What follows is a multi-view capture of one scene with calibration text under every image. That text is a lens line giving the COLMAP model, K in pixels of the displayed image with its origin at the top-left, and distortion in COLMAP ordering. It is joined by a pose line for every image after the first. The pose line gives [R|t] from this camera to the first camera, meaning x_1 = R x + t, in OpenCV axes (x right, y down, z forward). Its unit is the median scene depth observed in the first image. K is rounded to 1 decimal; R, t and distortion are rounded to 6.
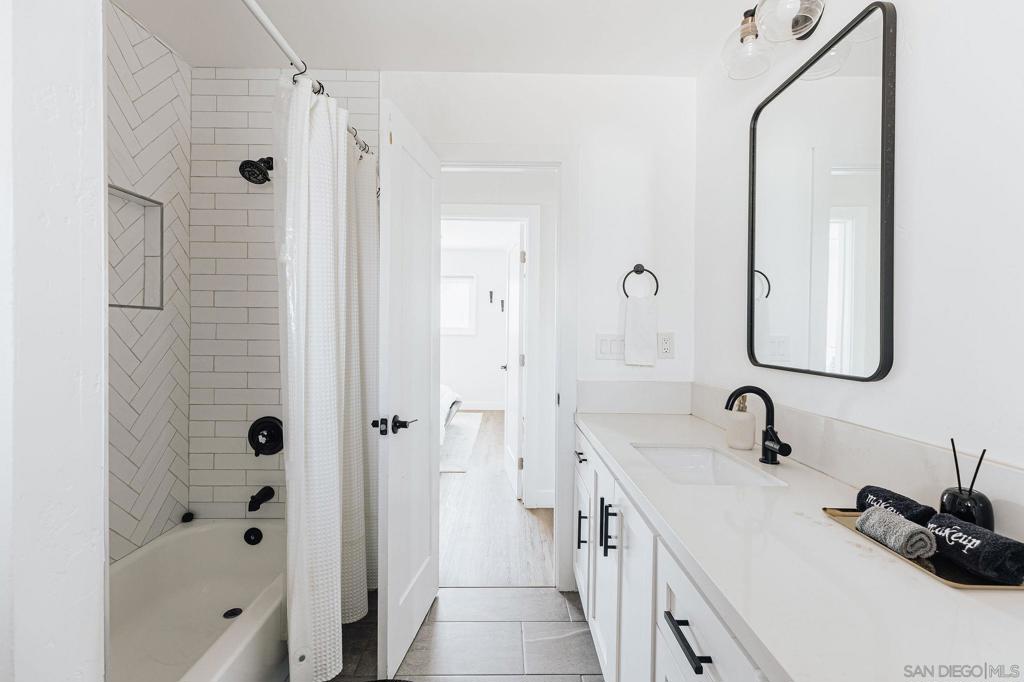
lens RADIAL K [[464.6, 0, 546.7], [0, 464.6, 333.0], [0, 0, 1]] dist [0.005963, -0.001200]
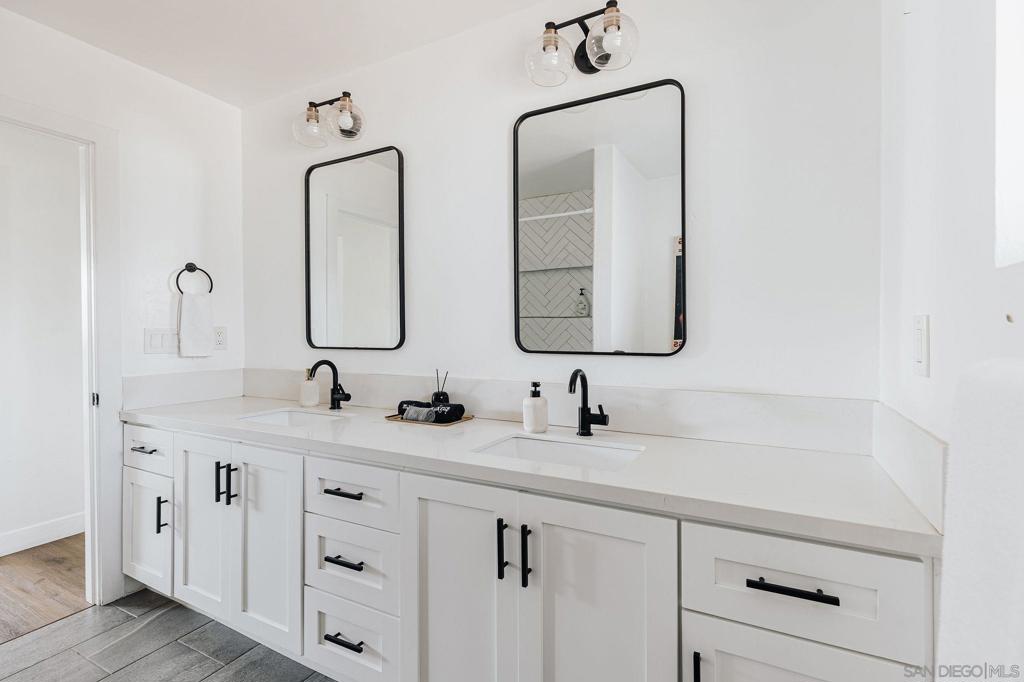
lens RADIAL K [[464.6, 0, 510.1], [0, 464.6, 327.4], [0, 0, 1]] dist [0.005963, -0.001200]
pose [[0.524605, -0.014086, 0.851229, -0.429352], [0.016634, 0.999842, 0.006294, 0.007993], [-0.851183, 0.010857, 0.524756, -0.243381]]
